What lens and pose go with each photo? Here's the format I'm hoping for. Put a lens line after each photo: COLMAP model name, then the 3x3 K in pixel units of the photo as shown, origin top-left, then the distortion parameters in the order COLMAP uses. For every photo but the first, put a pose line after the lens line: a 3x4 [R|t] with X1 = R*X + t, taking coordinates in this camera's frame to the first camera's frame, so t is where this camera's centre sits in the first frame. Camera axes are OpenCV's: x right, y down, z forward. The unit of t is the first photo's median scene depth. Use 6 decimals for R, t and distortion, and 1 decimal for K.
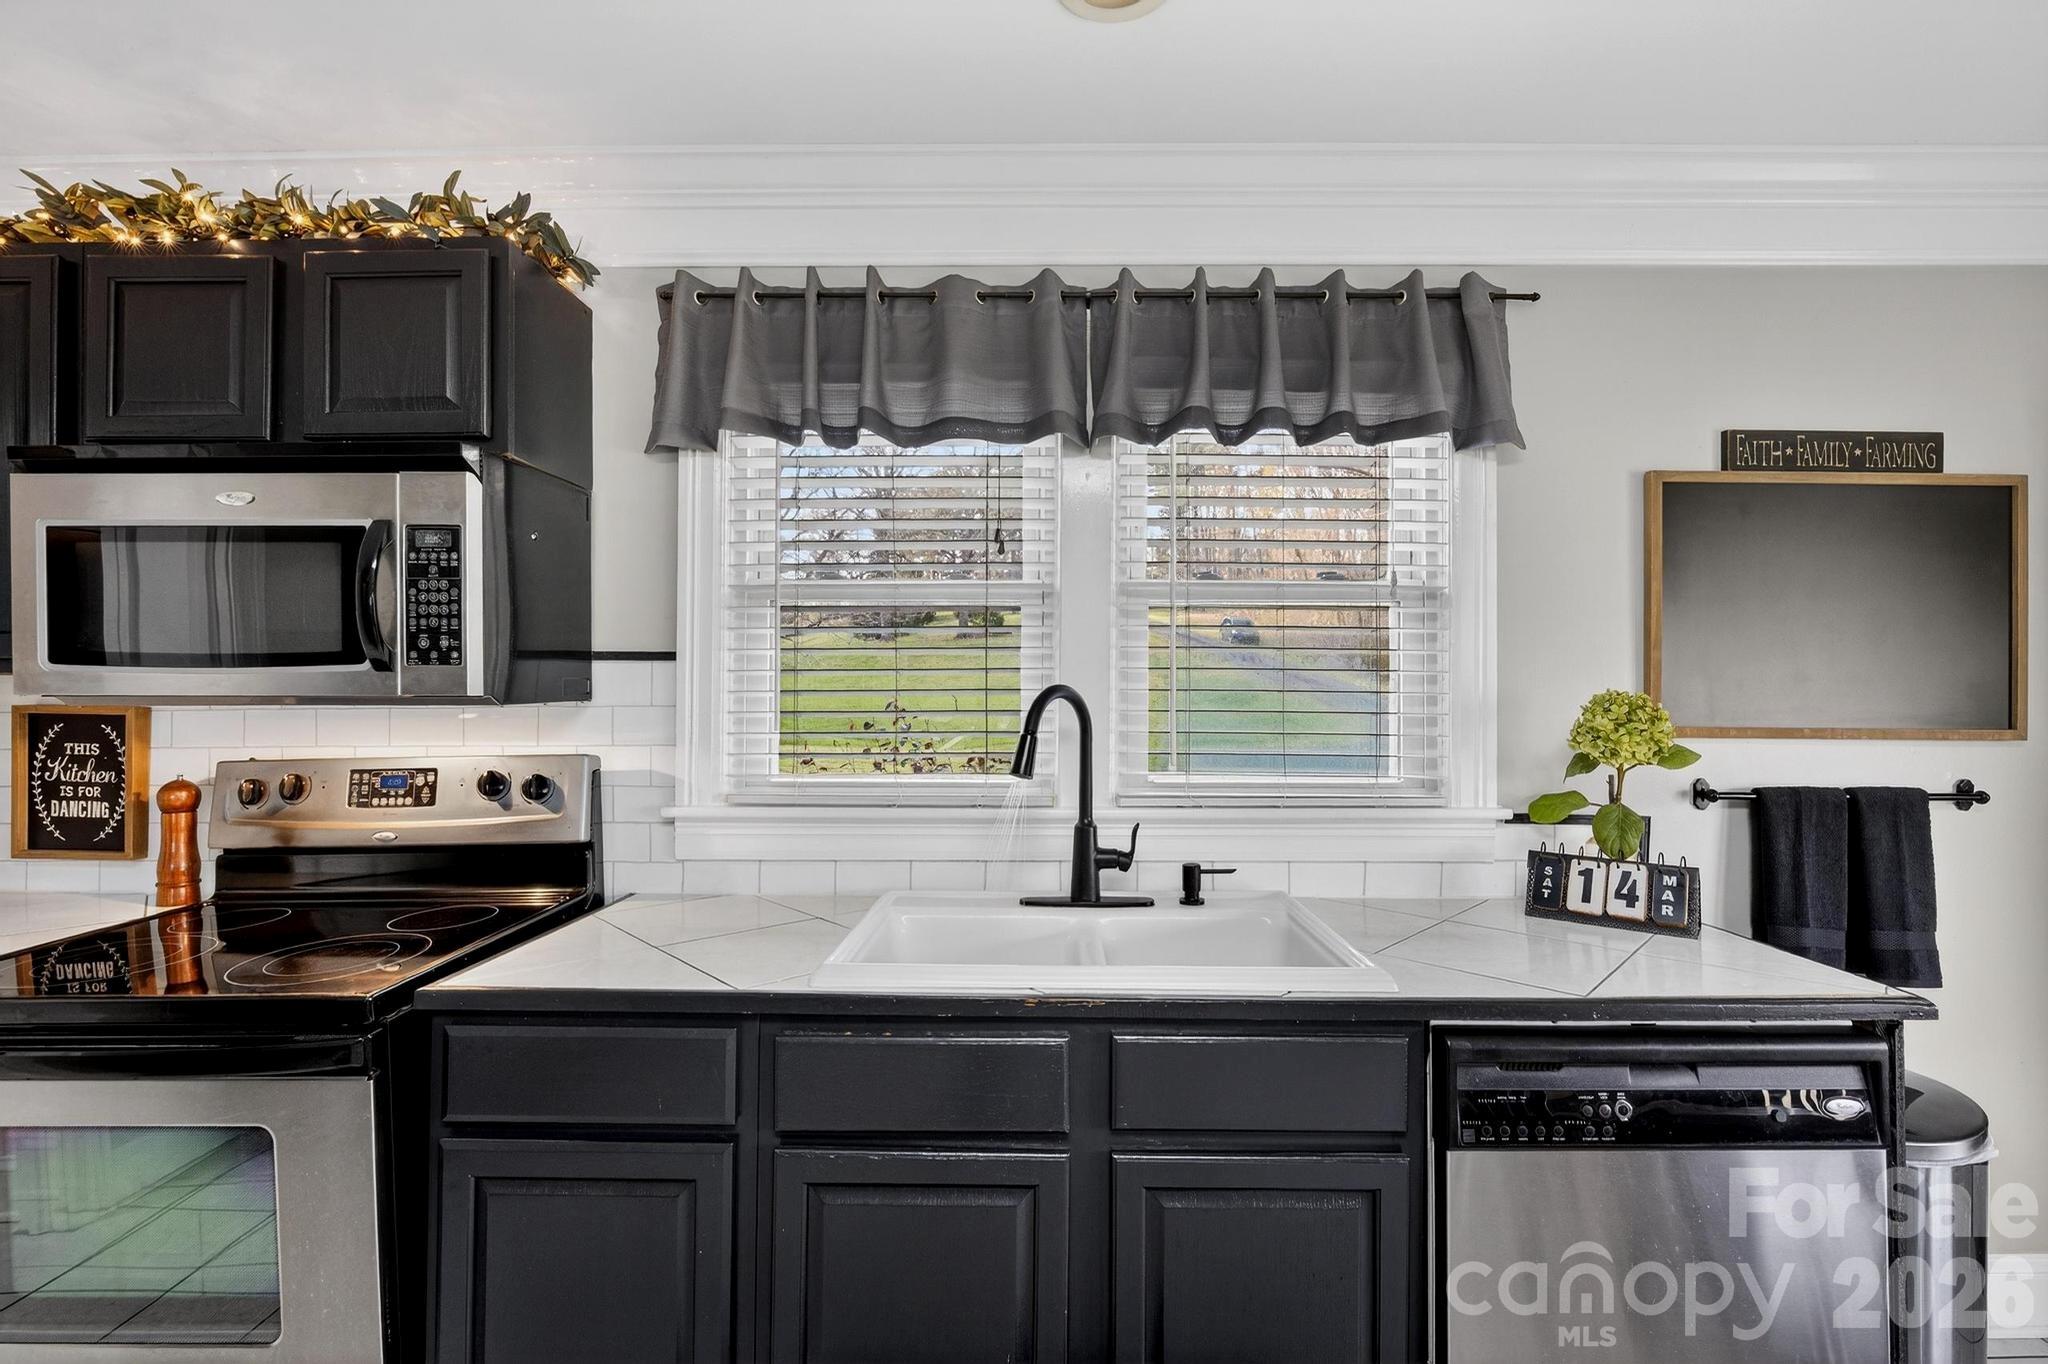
lens RADIAL K [[875.3, 0, 1038.5], [0, 875.3, 681.1], [0, 0, 1]] dist [-0.011907, -0.000295]
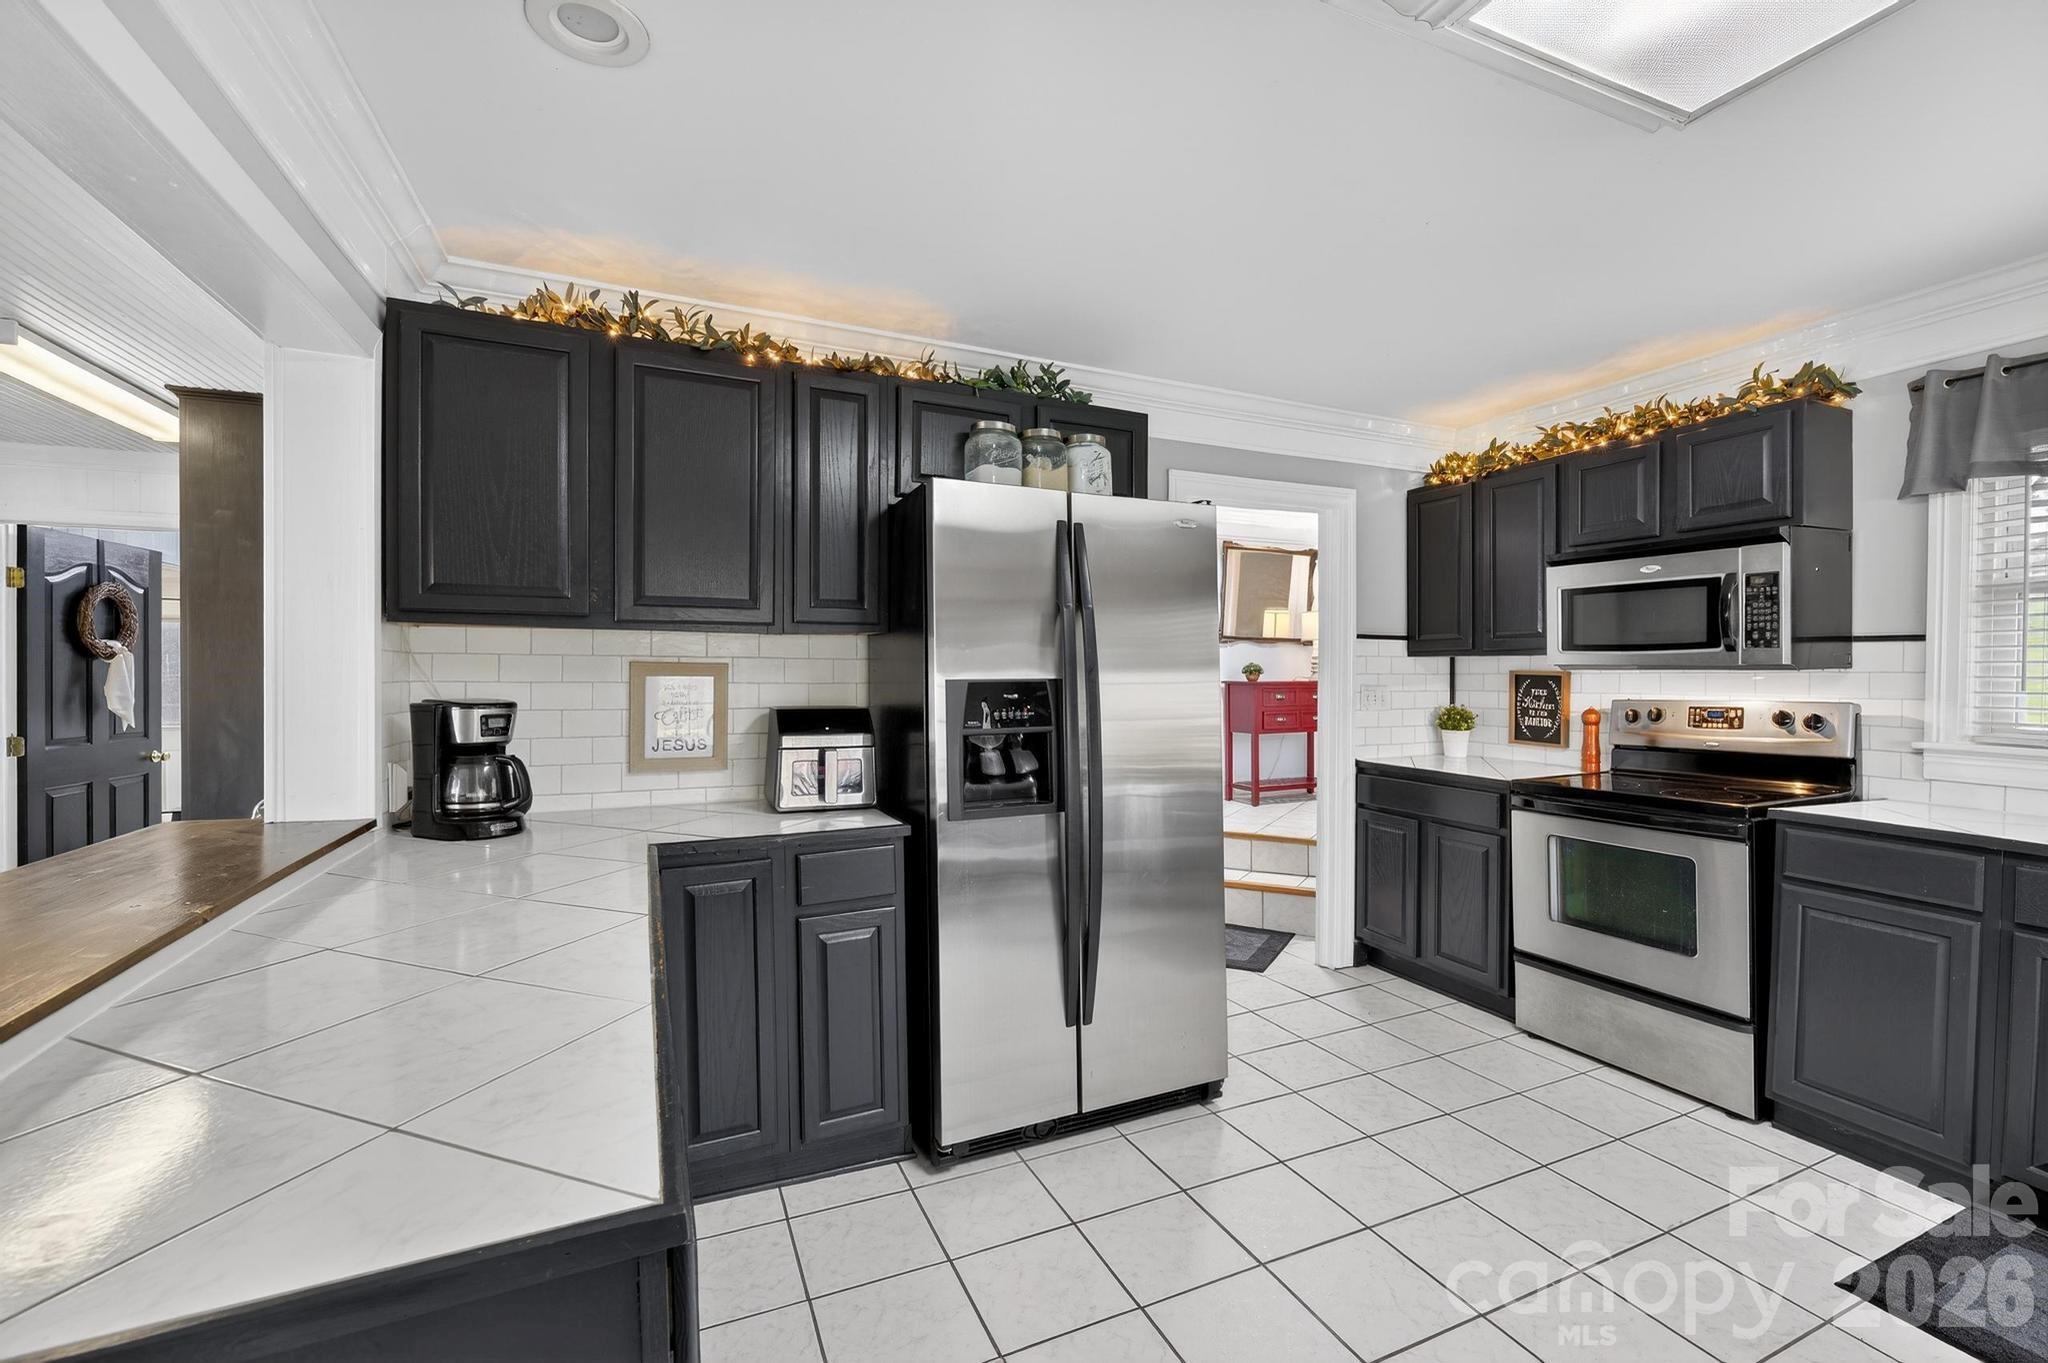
lens RADIAL K [[875.3, 0, 1038.5], [0, 875.3, 680.6], [0, 0, 1]] dist [-0.011907, -0.000295]
pose [[0.407062, 0.012450, -0.913316, 0.307879], [0.008962, 0.999805, 0.017623, 0.004167], [0.913357, -0.015358, 0.406871, -0.968916]]
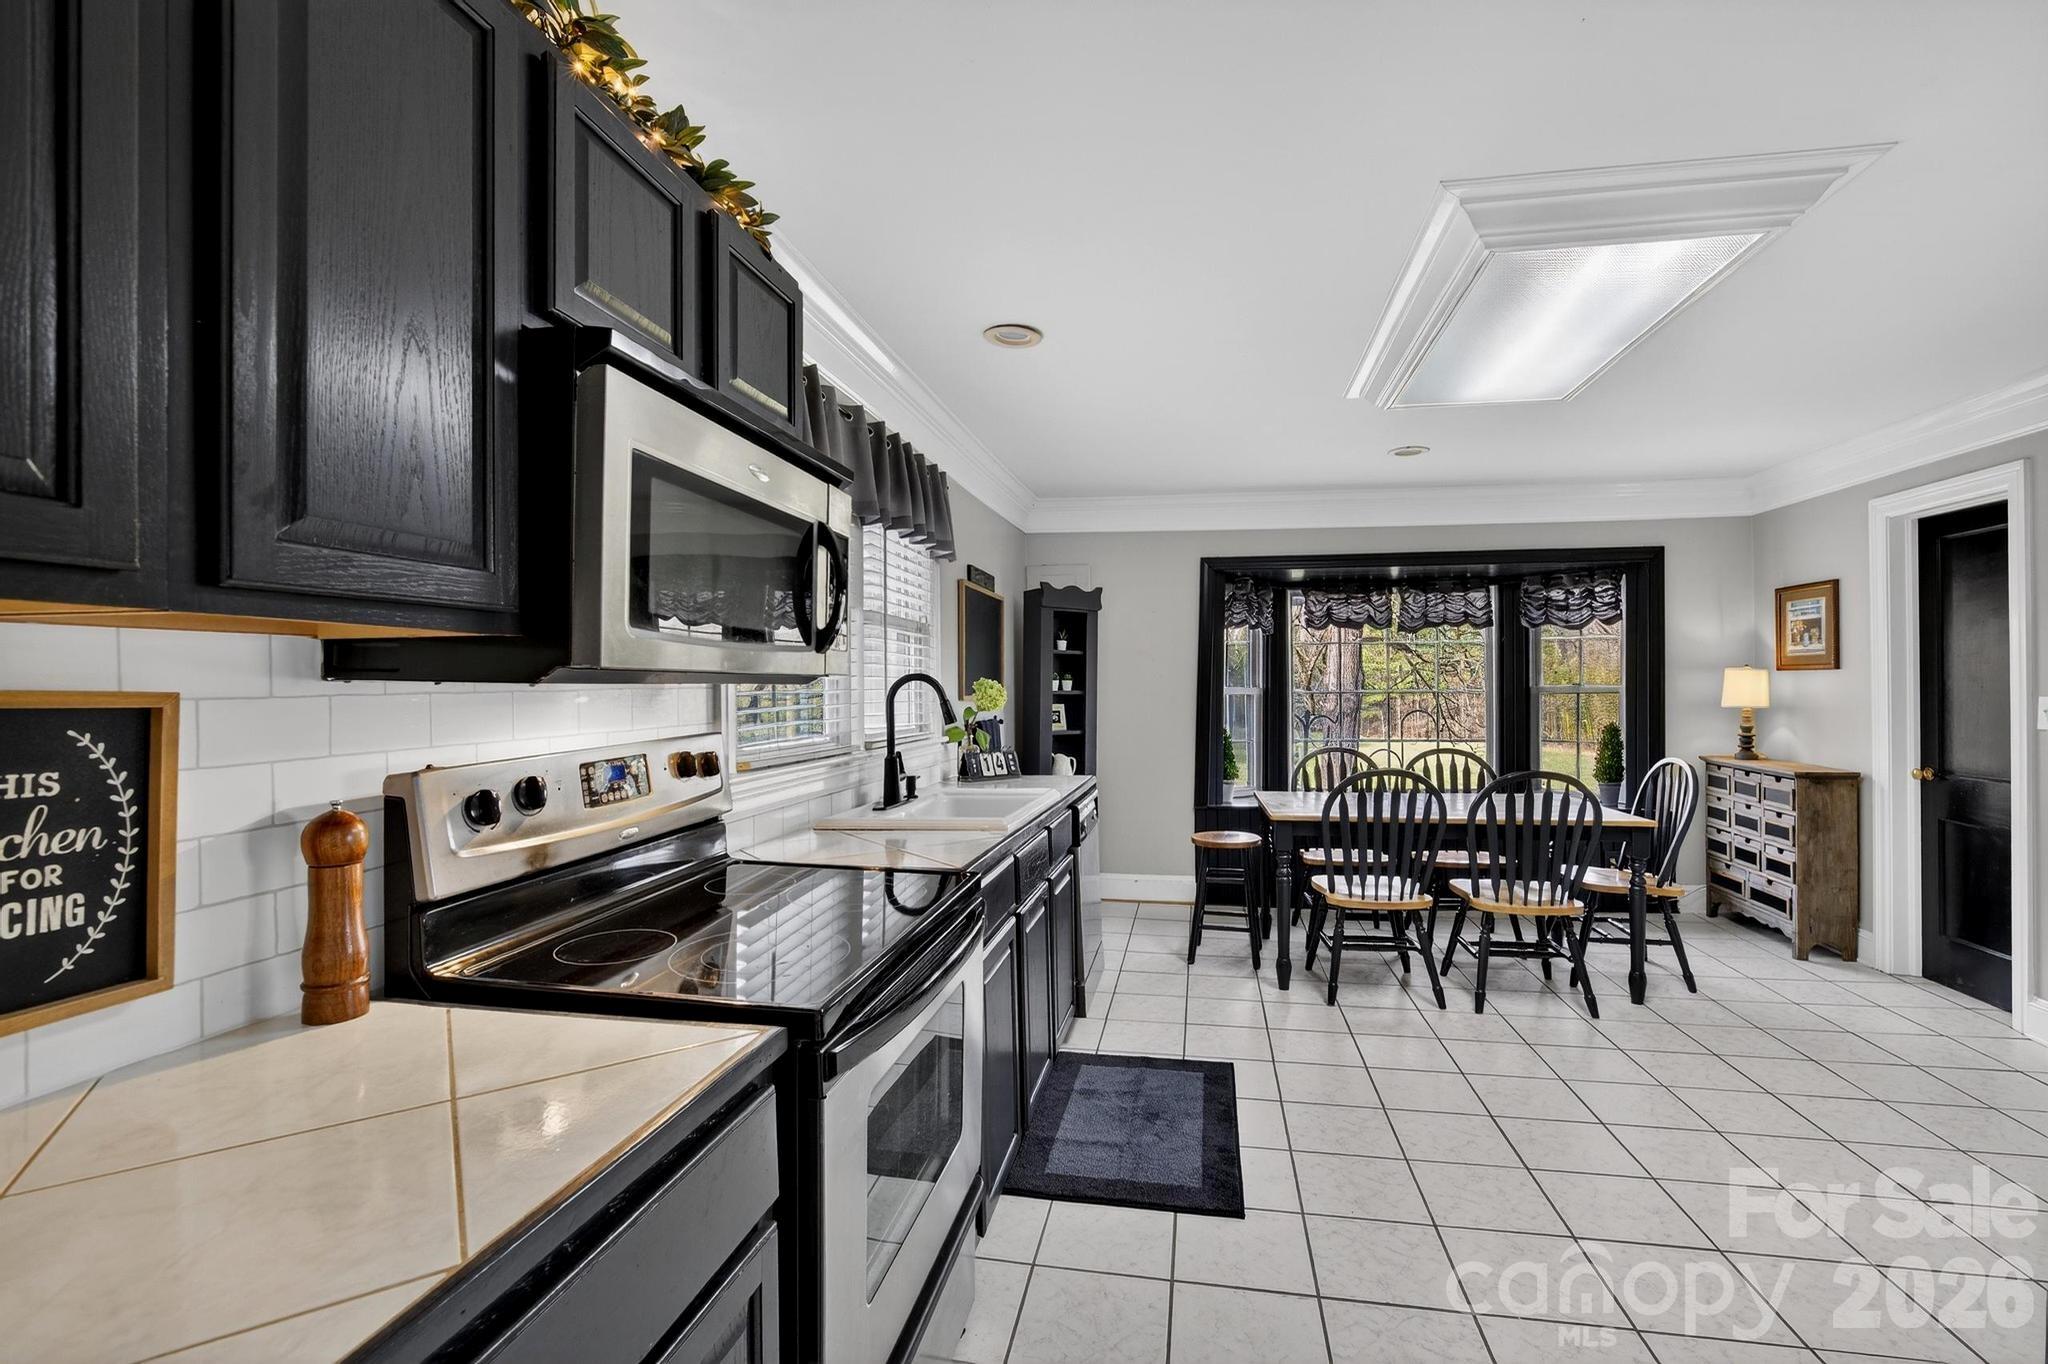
lens RADIAL K [[875.3, 0, 1038.5], [0, 875.3, 681.1], [0, 0, 1]] dist [-0.011907, -0.000295]
pose [[0.190375, 0.004572, 0.981701, -1.522369], [-0.006987, 0.999970, -0.003302, 0.022603], [-0.981687, -0.006230, 0.190401, 0.411201]]
